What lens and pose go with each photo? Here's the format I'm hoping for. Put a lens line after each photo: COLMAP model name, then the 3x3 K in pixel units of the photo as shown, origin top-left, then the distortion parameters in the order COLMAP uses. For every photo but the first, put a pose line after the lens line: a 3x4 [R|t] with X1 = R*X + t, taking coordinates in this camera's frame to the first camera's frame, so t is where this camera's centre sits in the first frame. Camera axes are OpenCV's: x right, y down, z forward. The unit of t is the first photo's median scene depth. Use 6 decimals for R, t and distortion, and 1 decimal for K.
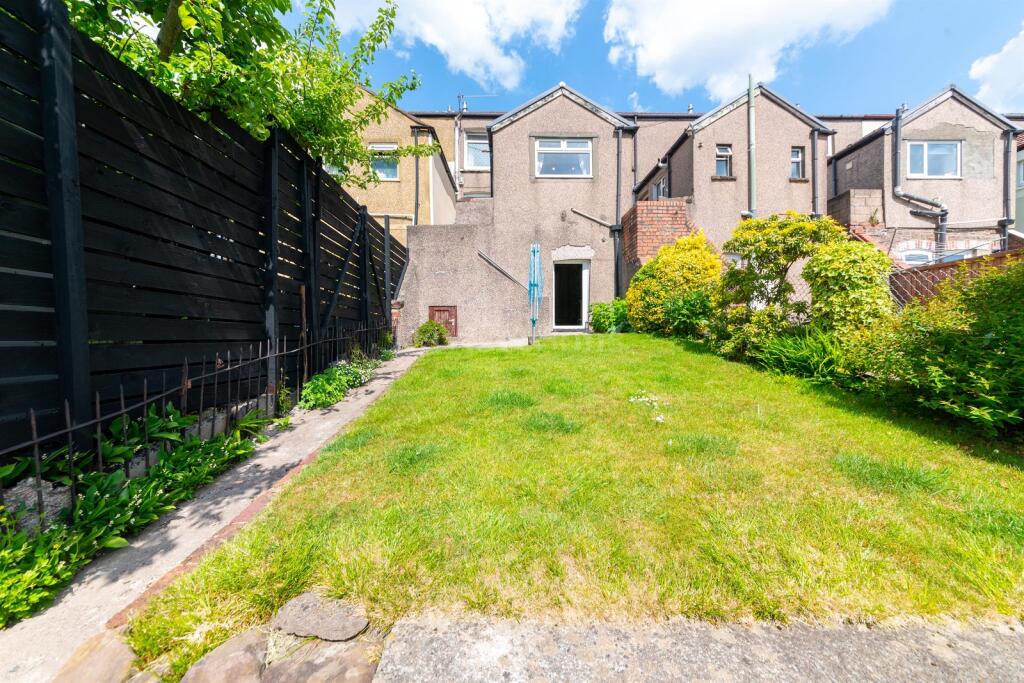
lens RADIAL K [[358.2, 0, 515.9], [0, 358.2, 342.7], [0, 0, 1]] dist [-0.004102, -0.000086]
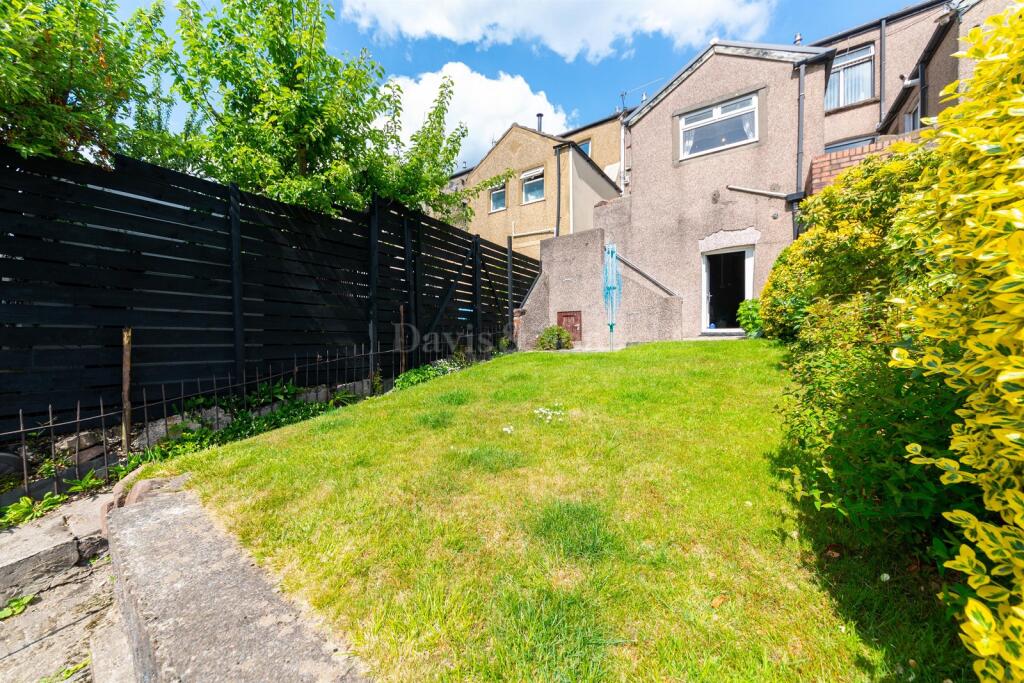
lens RADIAL K [[358.2, 0, 510.3], [0, 358.2, 343.4], [0, 0, 1]] dist [-0.004102, -0.000086]
pose [[0.811697, 0.011294, -0.583969, 0.238062], [-0.014204, 0.999899, -0.000405, -0.006123], [0.583906, 0.008623, 0.811776, 0.046665]]
